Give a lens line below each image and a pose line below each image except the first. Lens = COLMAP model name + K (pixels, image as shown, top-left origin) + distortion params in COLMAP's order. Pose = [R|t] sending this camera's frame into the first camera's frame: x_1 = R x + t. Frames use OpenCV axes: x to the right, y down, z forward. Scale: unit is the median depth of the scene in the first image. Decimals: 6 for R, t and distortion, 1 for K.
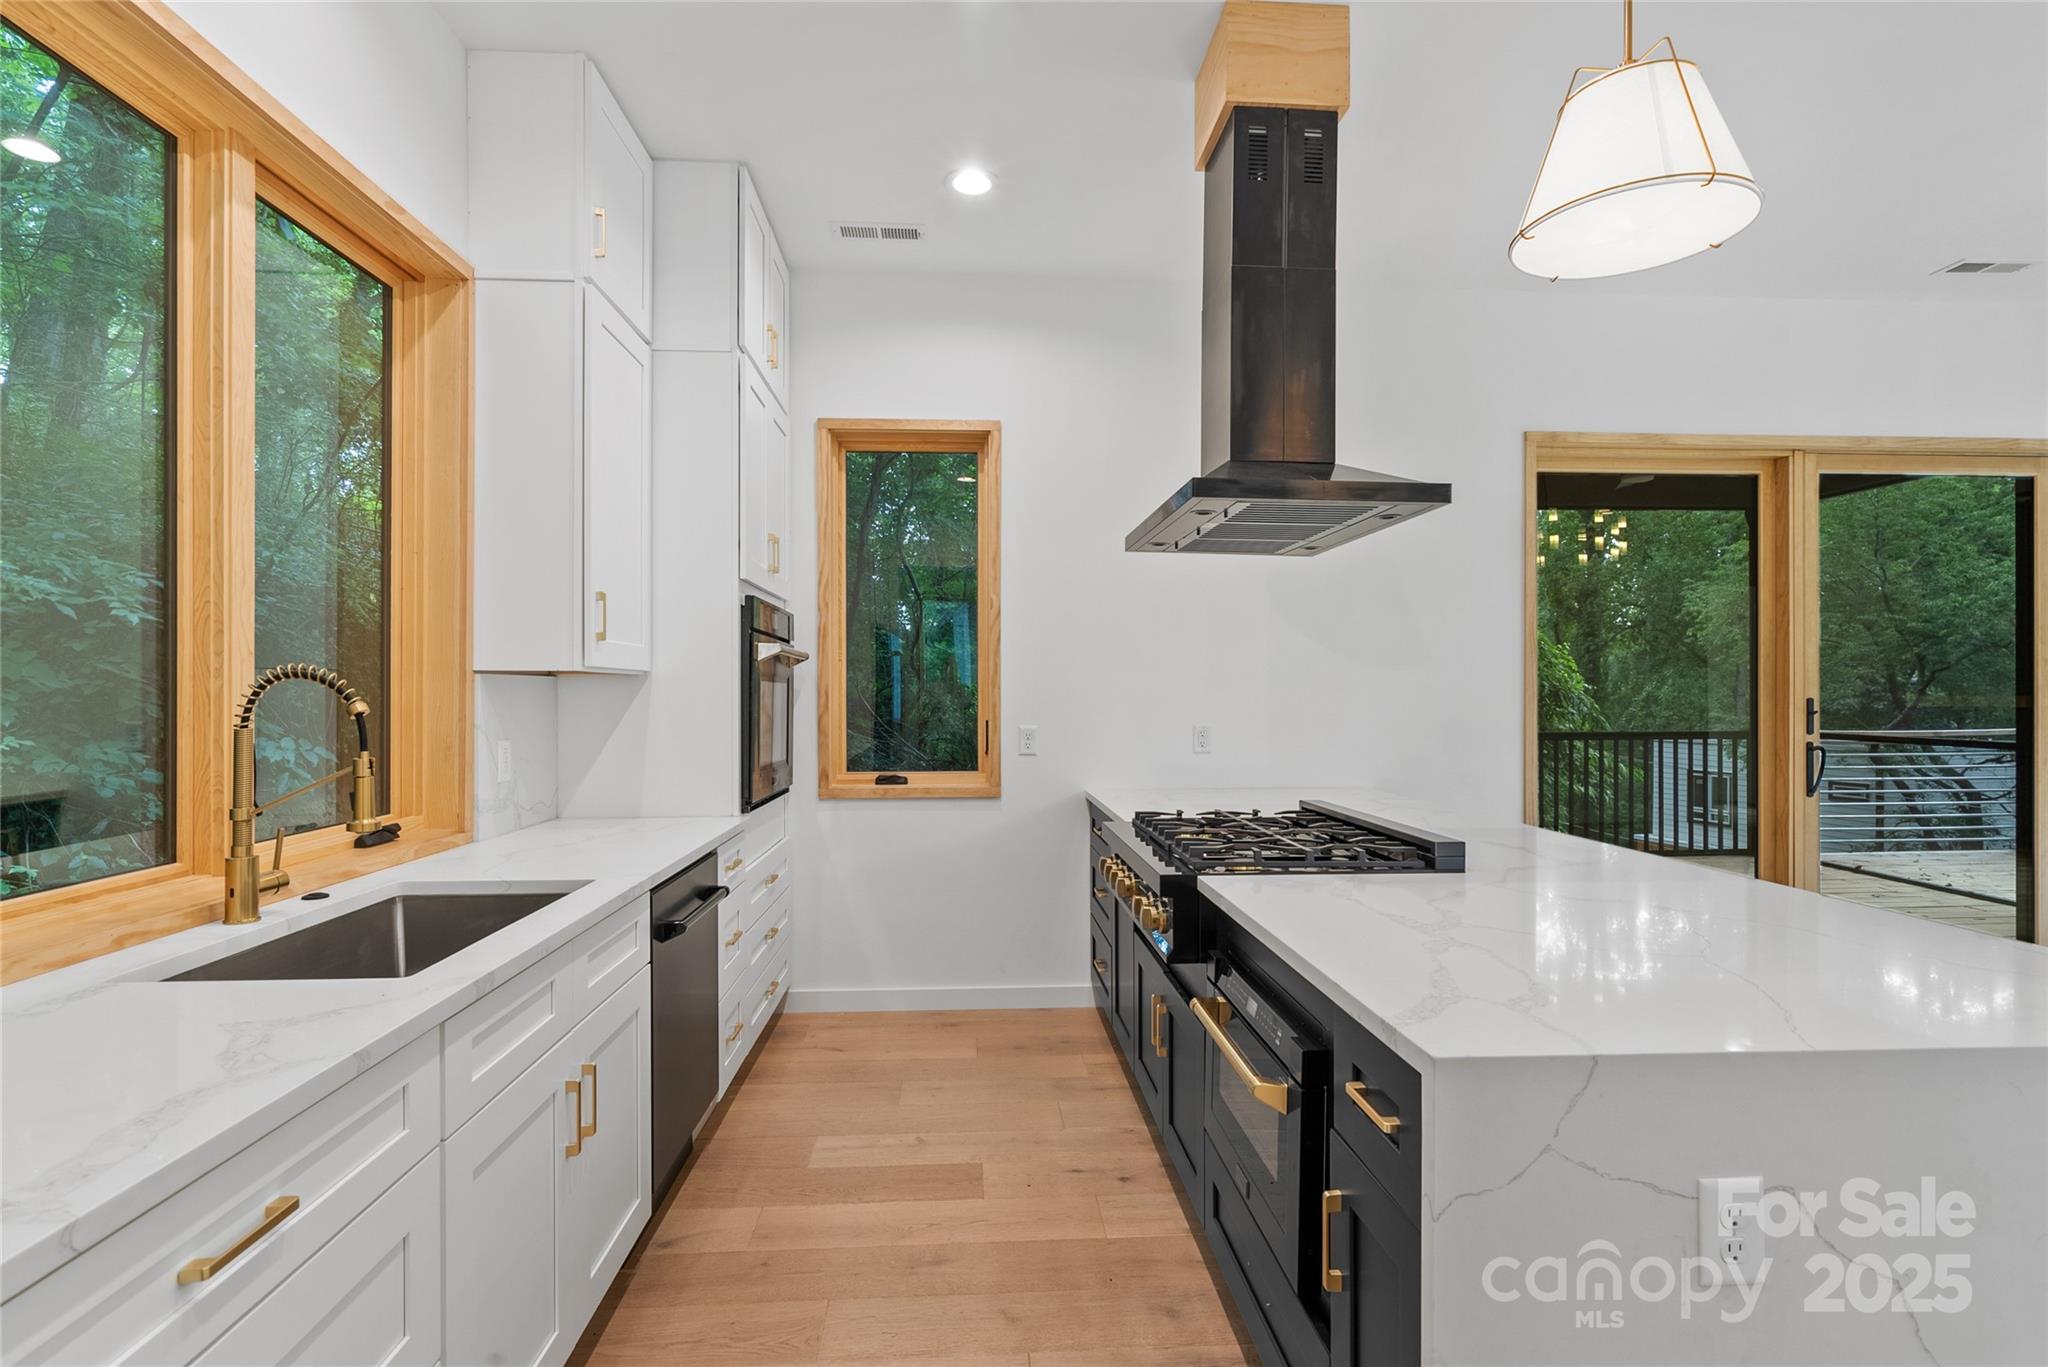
lens RADIAL K [[995.3, 0, 1025.6], [0, 995.3, 694.1], [0, 0, 1]] dist [-0.003490, 0.000101]
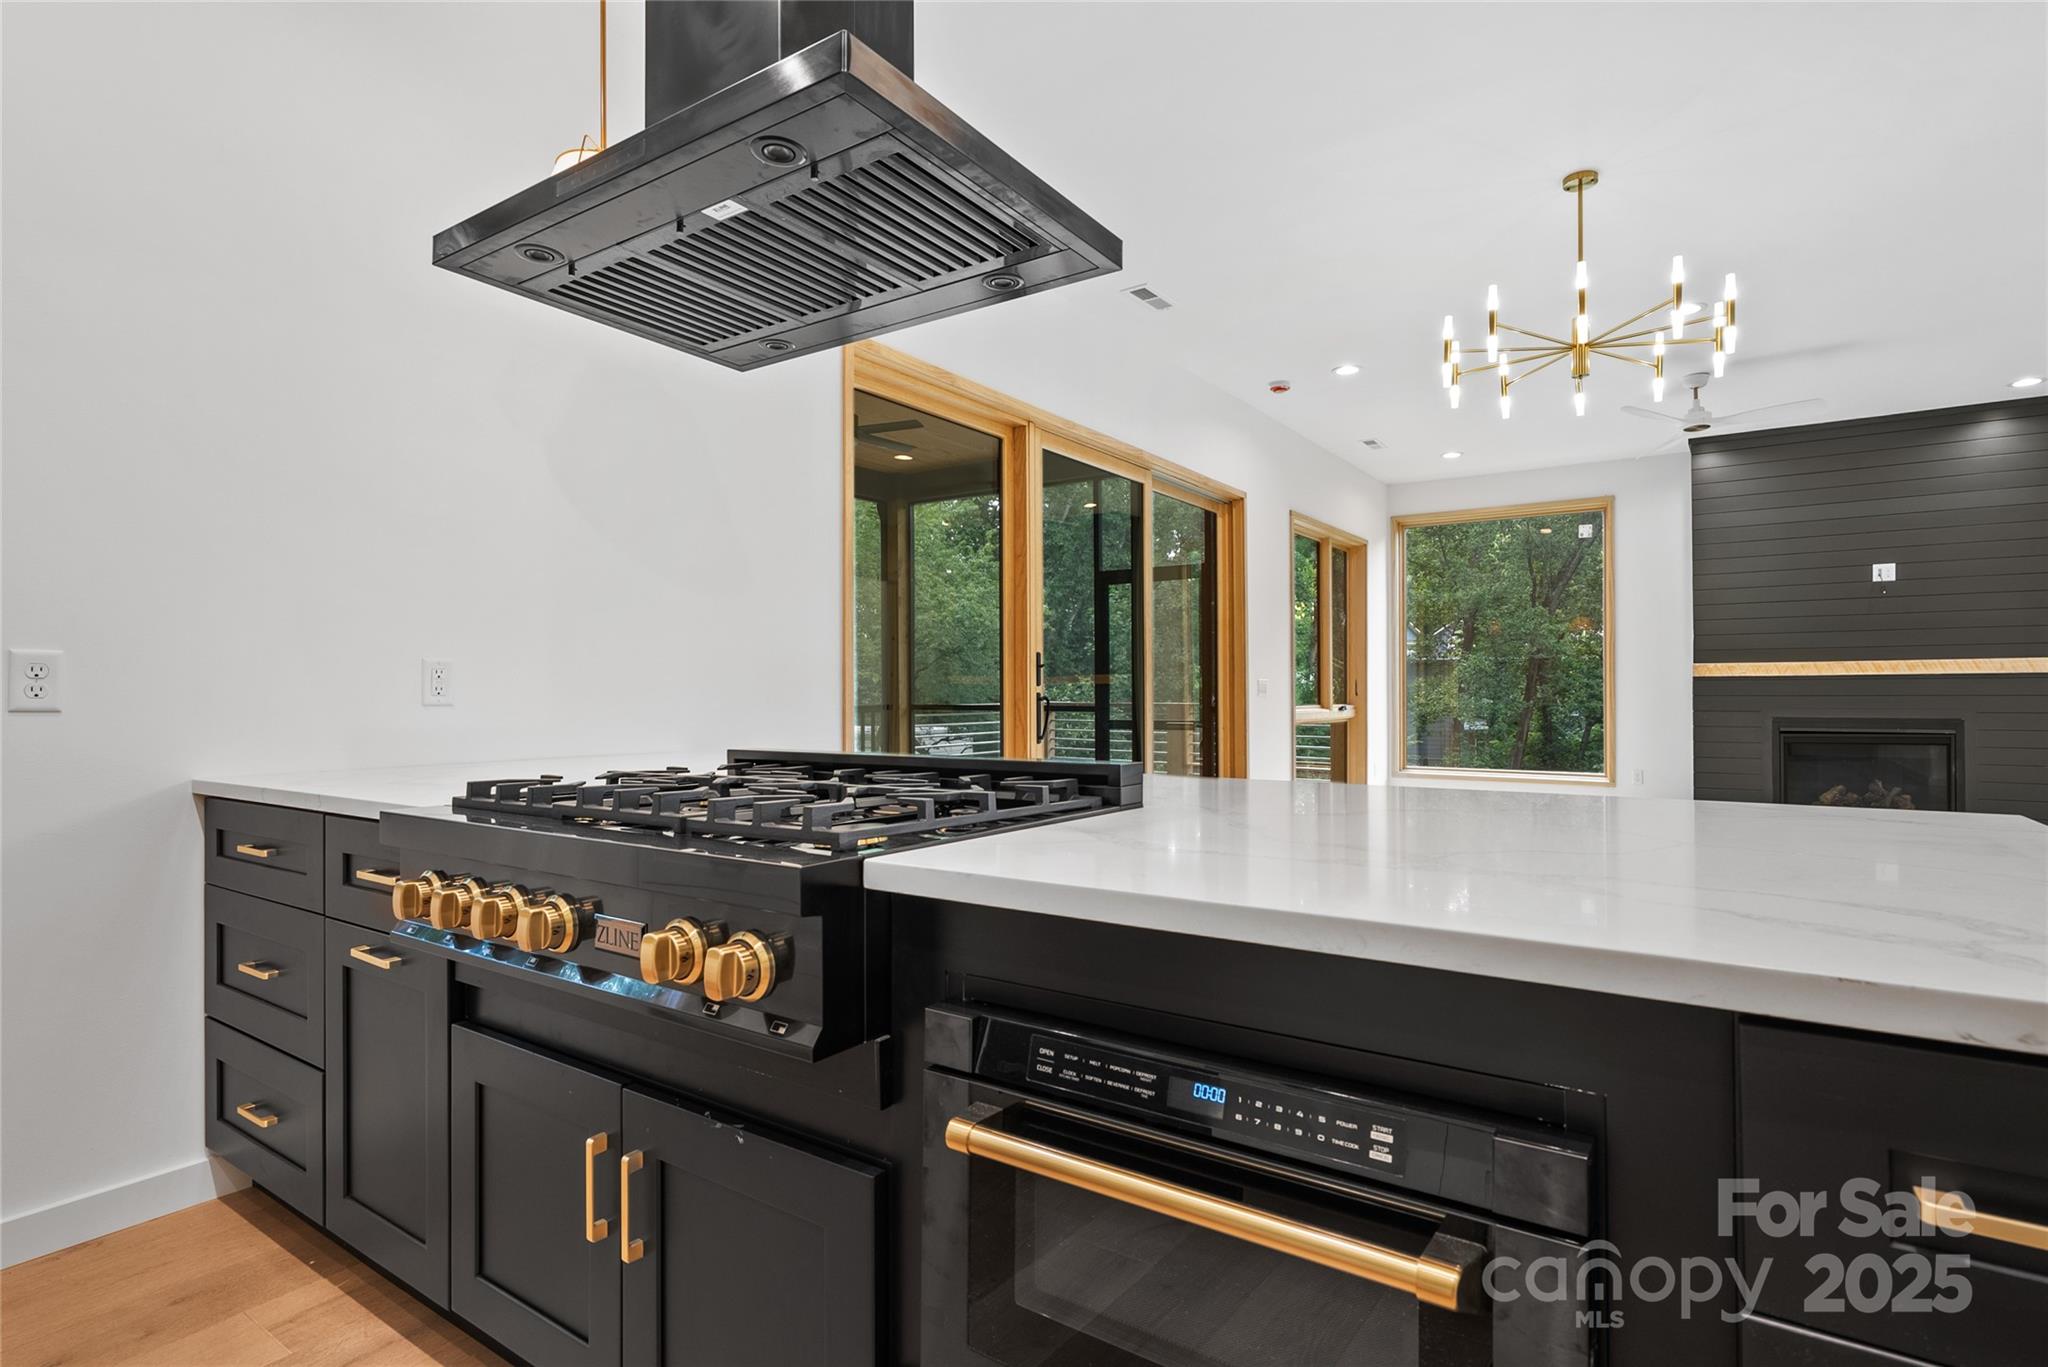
lens RADIAL K [[1016.3, 0, 1052.1], [0, 1016.3, 689.9], [0, 0, 1]] dist [0.000476, 0.000457]
pose [[0.611556, 0.003723, 0.791192, -0.107909], [0.001963, 0.999979, -0.006223, 0.071088], [-0.791199, 0.005359, 0.611536, 0.427774]]
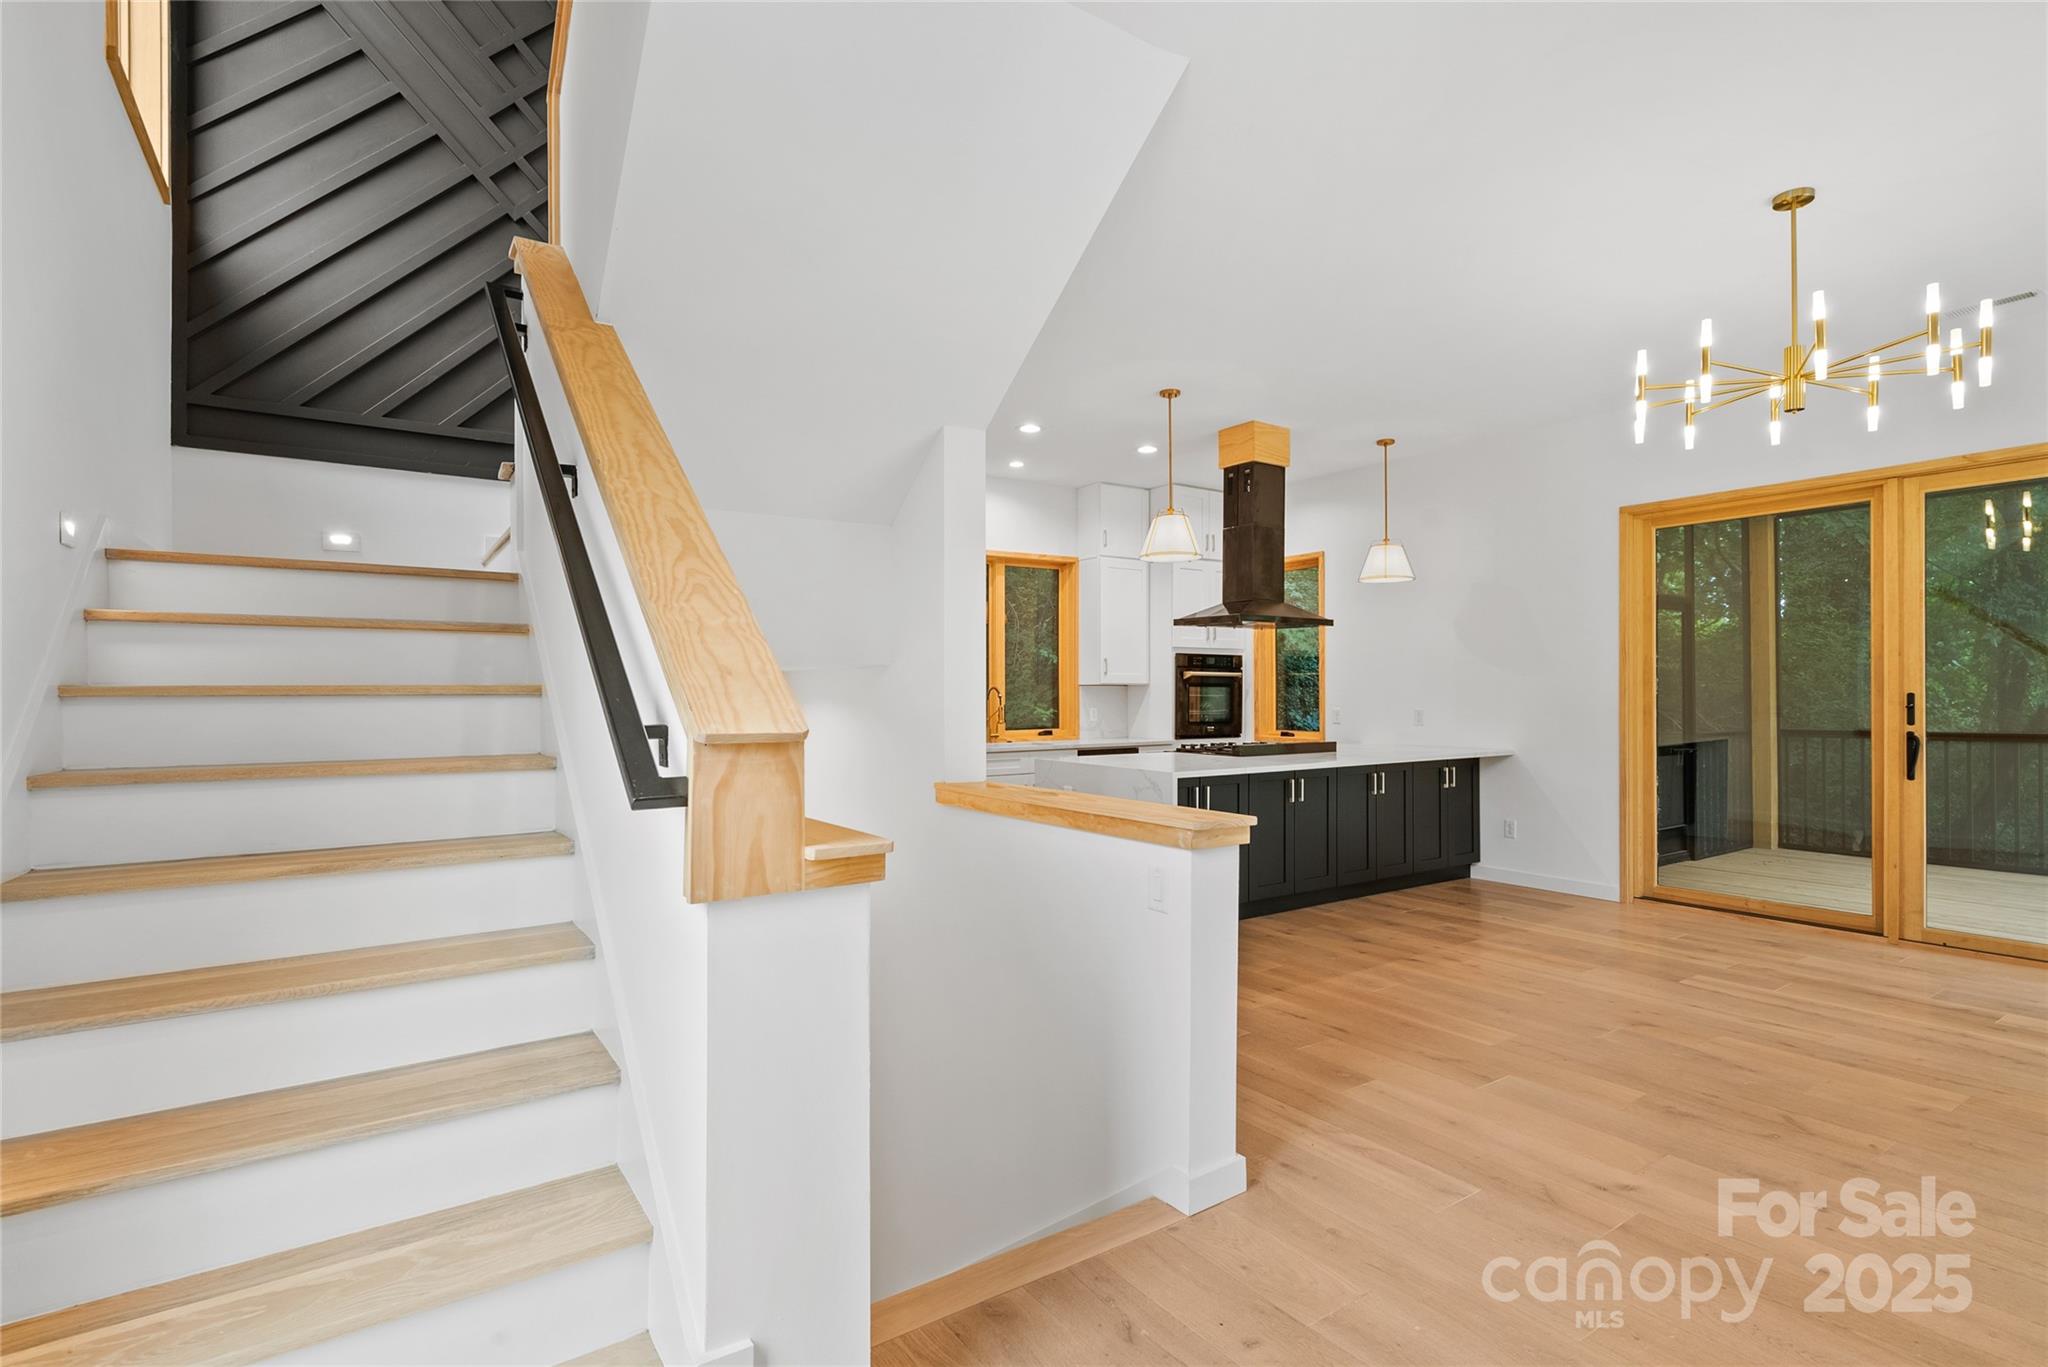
lens RADIAL K [[981.1, 0, 1029.3], [0, 981.1, 688.7], [0, 0, 1]] dist [-0.000226, 0.000488]
pose [[0.505958, -0.005755, -0.862539, 1.715240], [0.003673, 0.999983, -0.004517, 0.000993], [0.862550, -0.000882, 0.505971, -0.594577]]
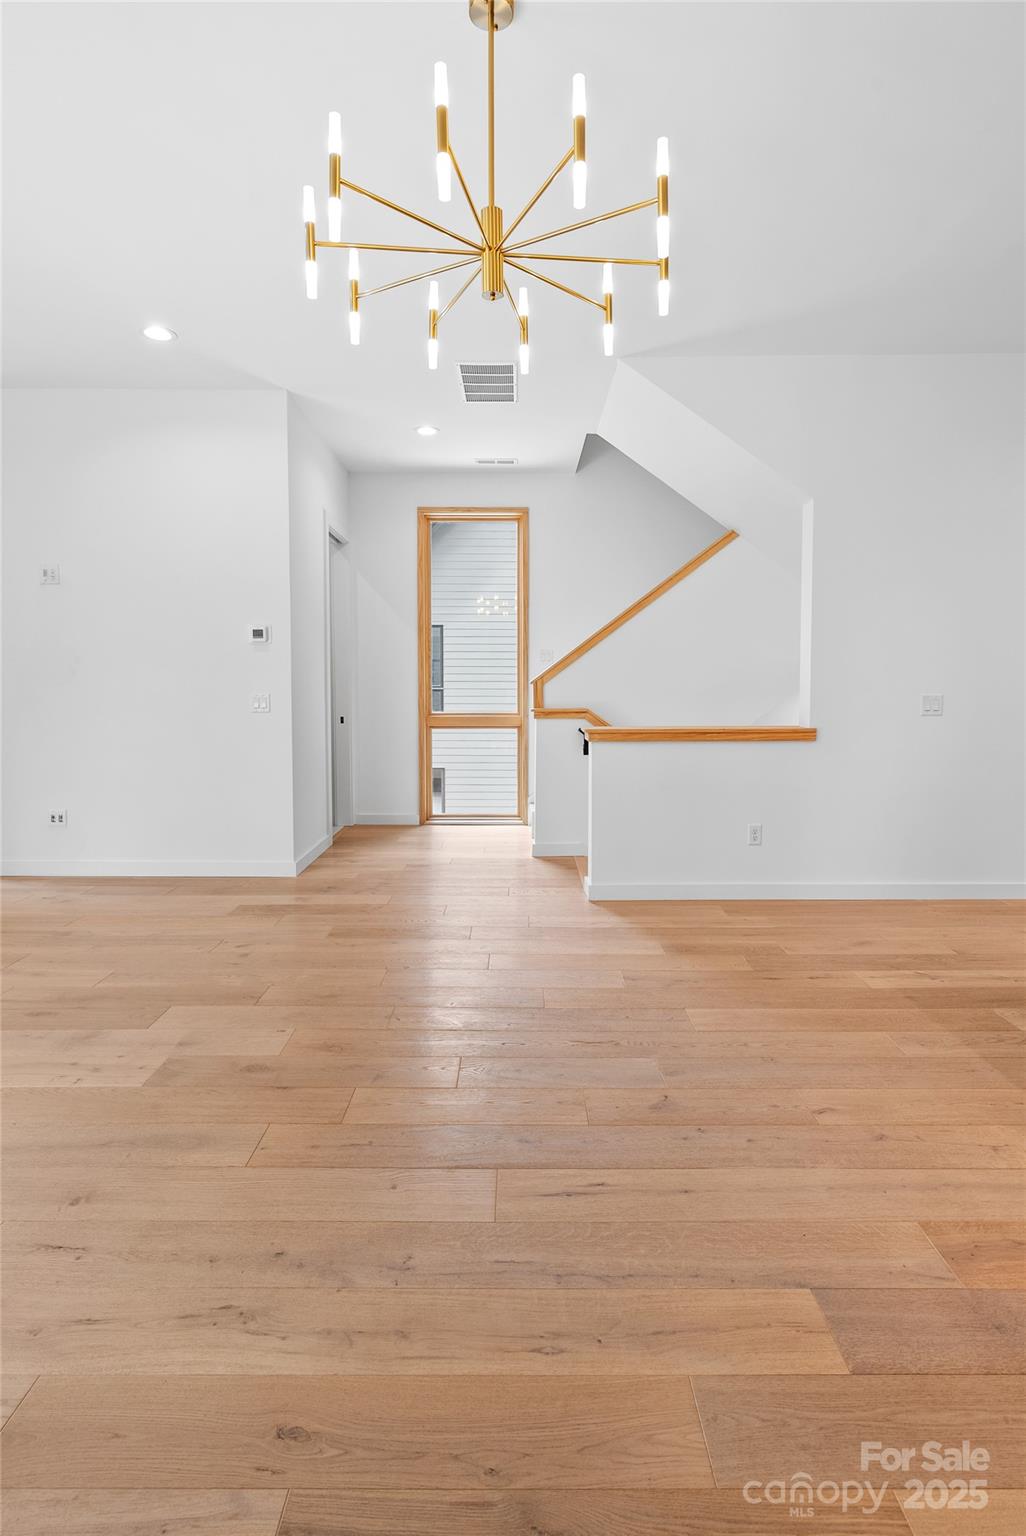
lens RADIAL K [[794.6, 0, 513.0], [0, 794.6, 768.0], [0, 0, 1]] dist [-0.000364, 0.000276]
pose [[-0.997716, -0.003754, 0.067441, 1.153039], [0.003821, 0.993718, 0.111846, 0.019348], [-0.067437, 0.111849, -0.991434, 1.335186]]
